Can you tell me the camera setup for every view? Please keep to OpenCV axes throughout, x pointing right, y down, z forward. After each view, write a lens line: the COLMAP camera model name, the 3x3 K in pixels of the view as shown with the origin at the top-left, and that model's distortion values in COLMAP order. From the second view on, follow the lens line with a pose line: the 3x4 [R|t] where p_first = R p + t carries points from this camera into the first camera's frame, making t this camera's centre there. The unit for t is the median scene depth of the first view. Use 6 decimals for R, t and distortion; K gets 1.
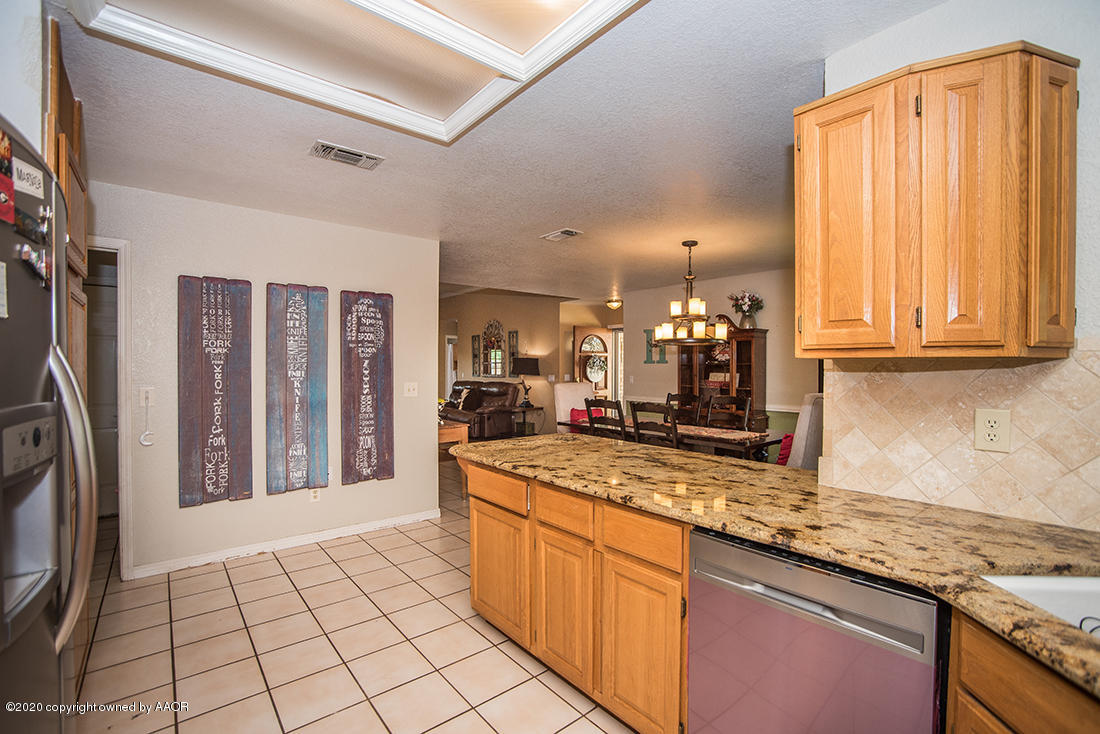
lens RADIAL K [[484.8, 0, 551.3], [0, 484.8, 368.6], [0, 0, 1]] dist [-0.017166, -0.000009]
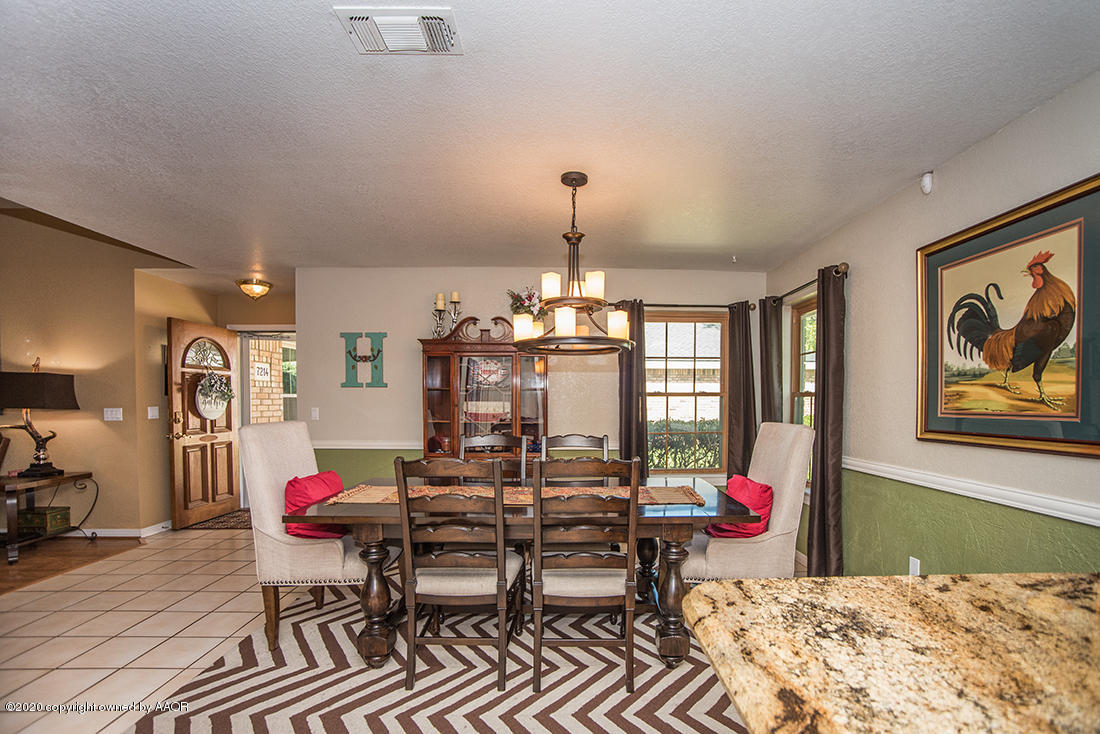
lens RADIAL K [[484.8, 0, 555.8], [0, 484.8, 416.6], [0, 0, 1]] dist [-0.017166, -0.000009]
pose [[0.627357, -0.026241, 0.778290, -0.099362], [0.003079, 0.999508, 0.031217, 0.007691], [-0.778726, -0.017188, 0.627129, 0.320308]]
